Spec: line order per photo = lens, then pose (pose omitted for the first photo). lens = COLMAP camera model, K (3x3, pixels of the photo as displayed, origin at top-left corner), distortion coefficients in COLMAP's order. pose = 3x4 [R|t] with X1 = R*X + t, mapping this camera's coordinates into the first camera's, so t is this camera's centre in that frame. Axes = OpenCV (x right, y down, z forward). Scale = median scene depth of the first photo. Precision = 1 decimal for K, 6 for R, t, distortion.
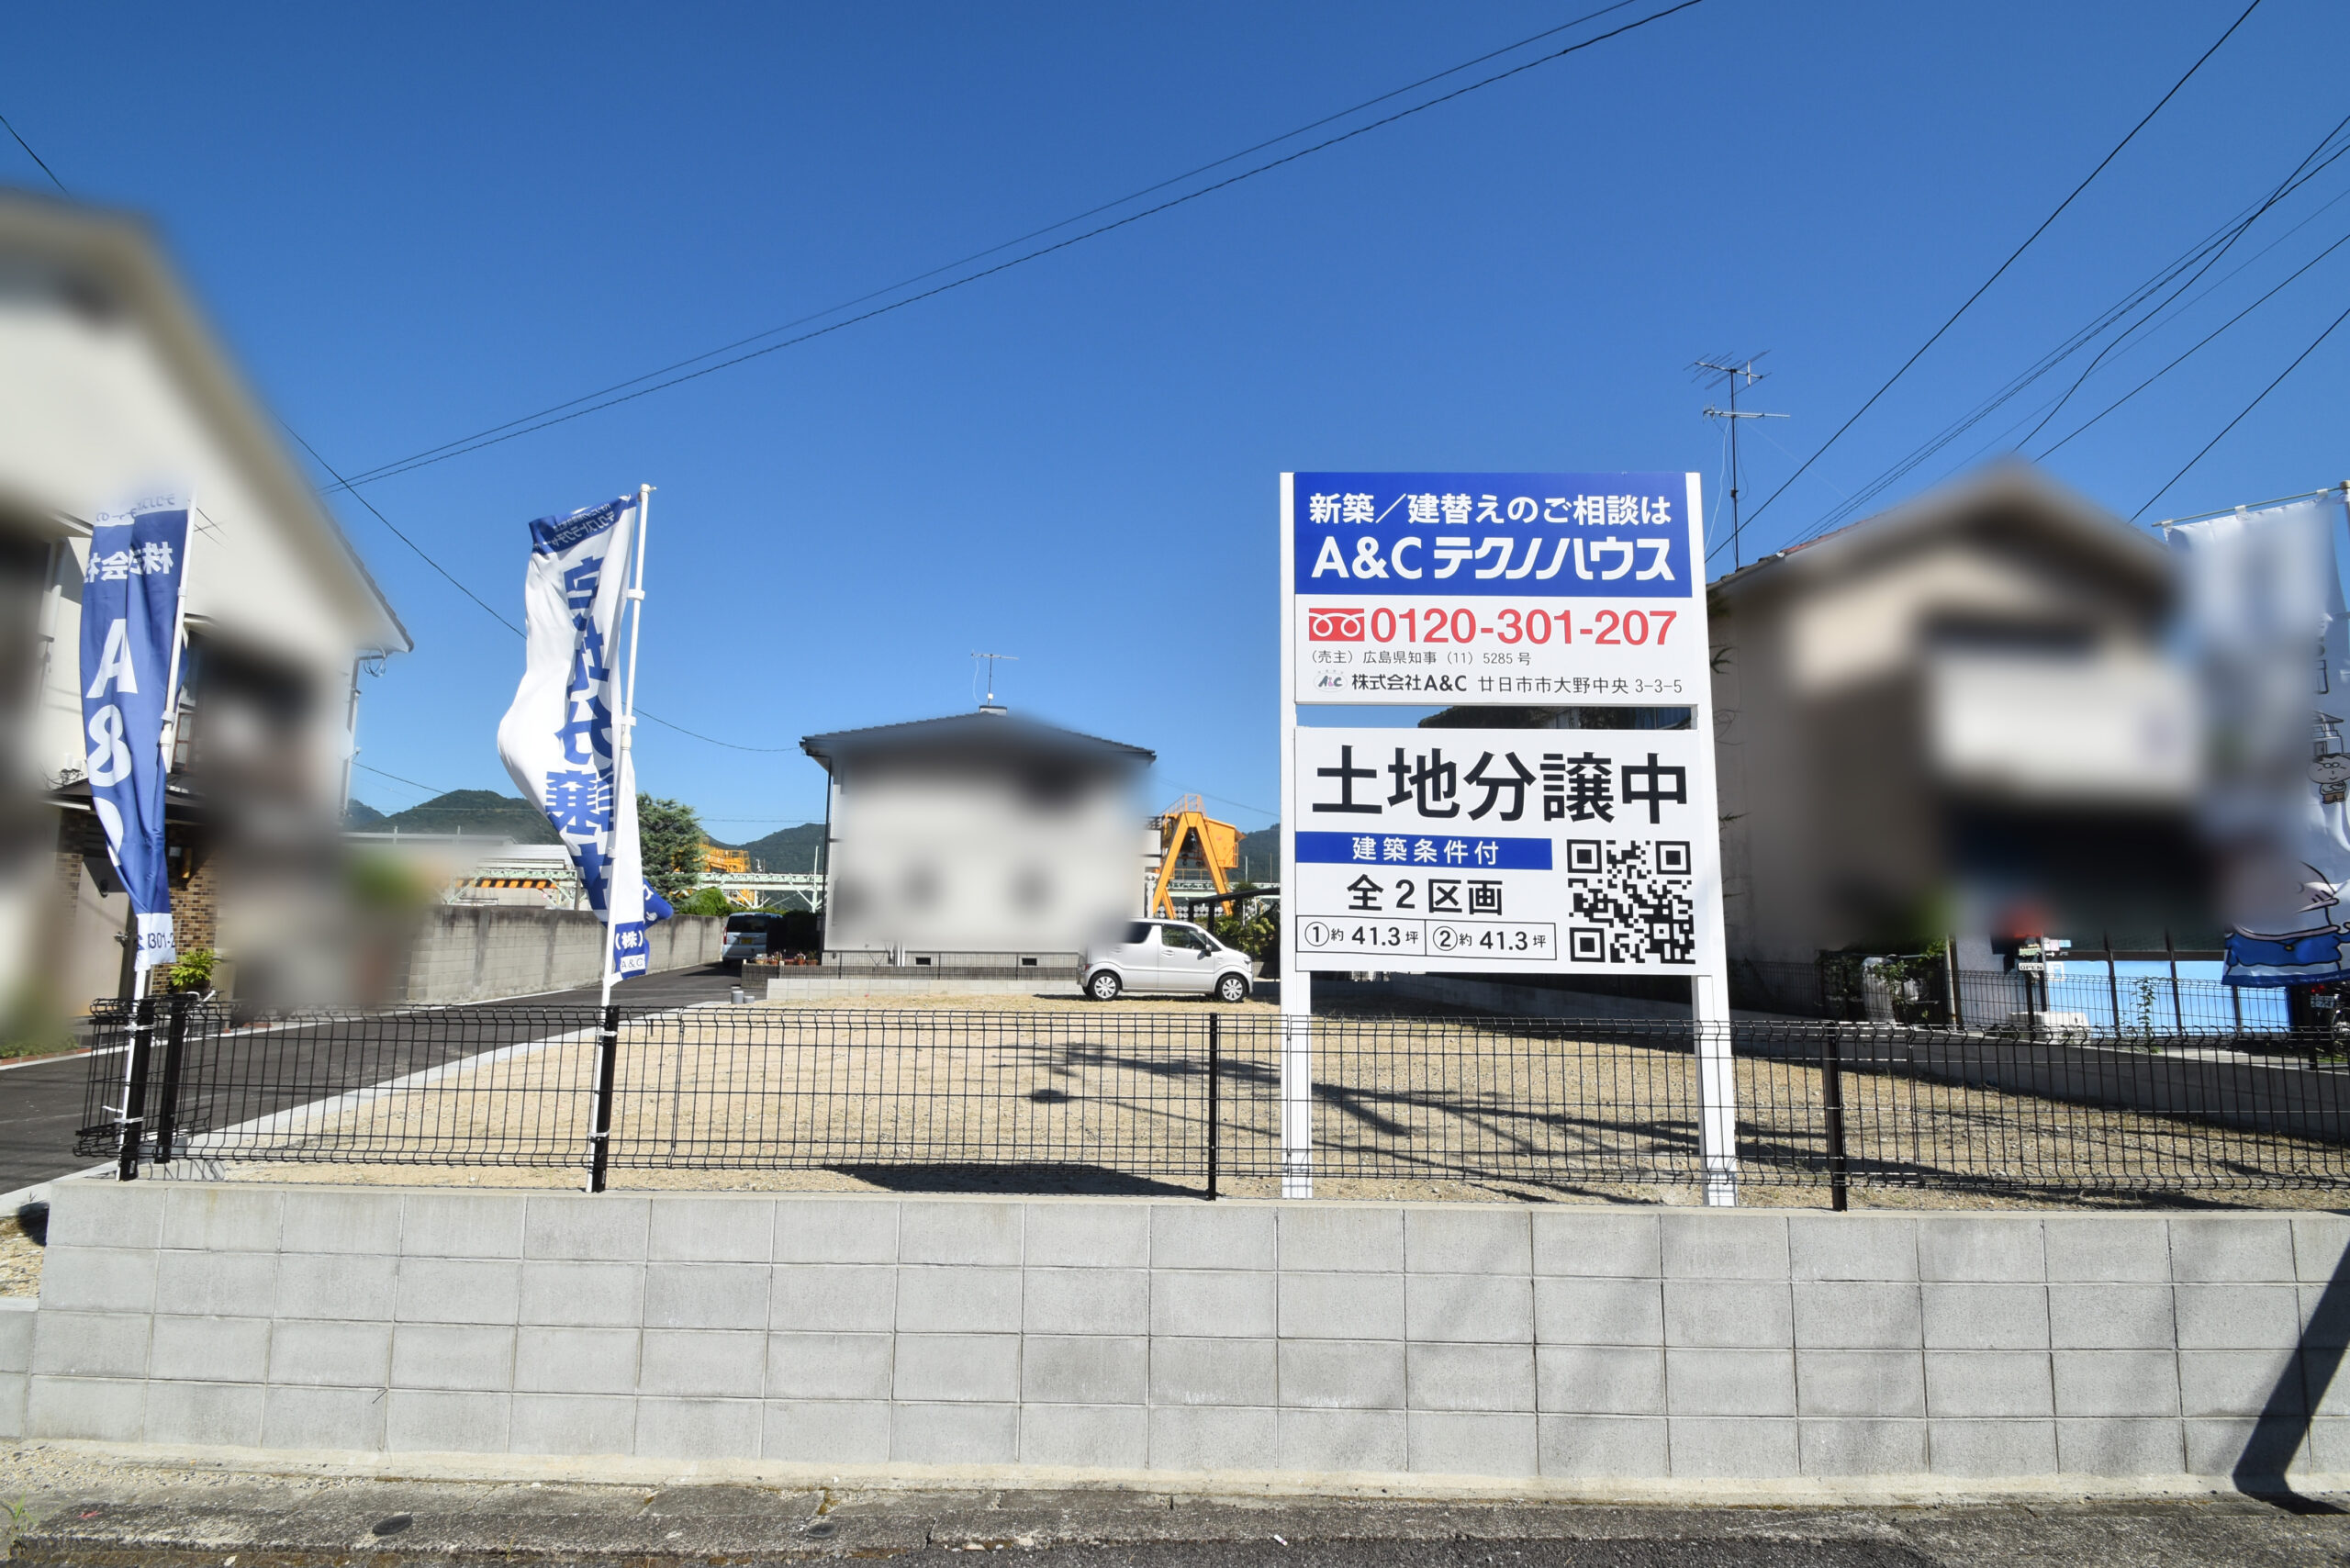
lens RADIAL K [[1030.8, 0, 1160.3], [0, 1030.8, 806.1], [0, 0, 1]] dist [0.020023, -0.017355]
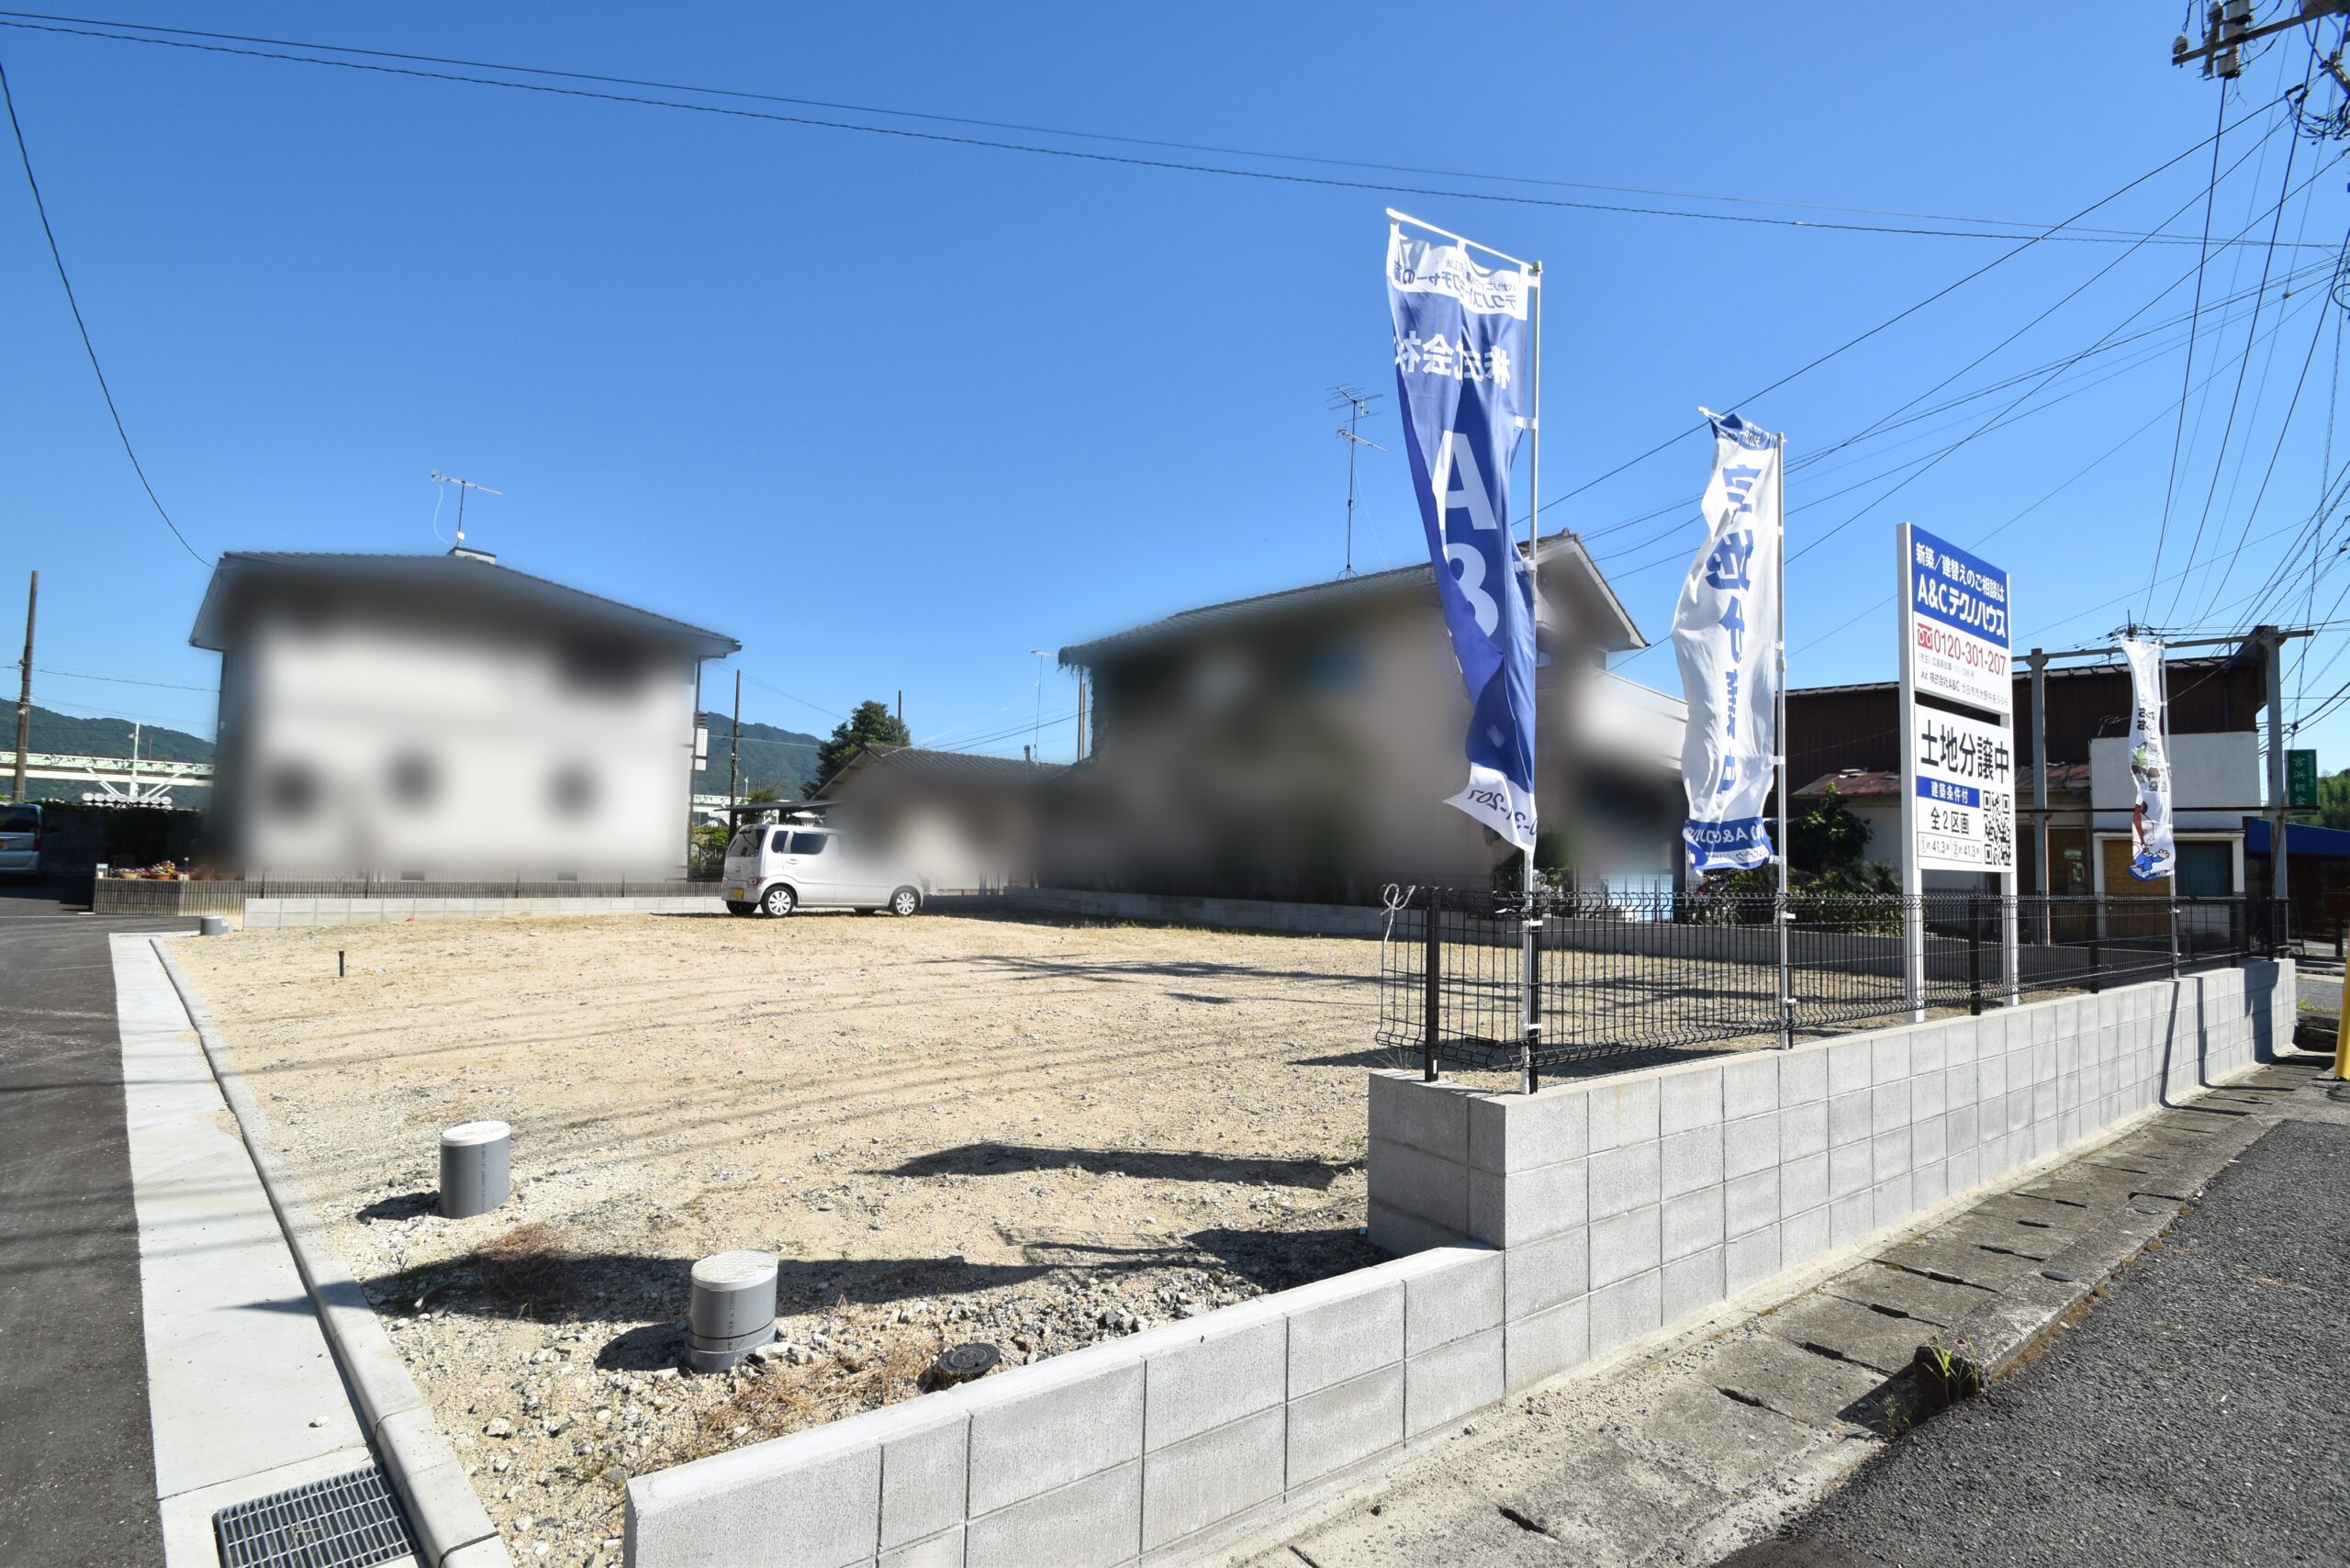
lens RADIAL K [[1030.8, 0, 1160.3], [0, 1030.8, 806.1], [0, 0, 1]] dist [0.020023, -0.017355]
pose [[0.806190, 0.041768, 0.590180, -0.866368], [-0.087560, 0.994944, 0.049194, 0.048664], [-0.585142, -0.091336, 0.805771, 0.234966]]
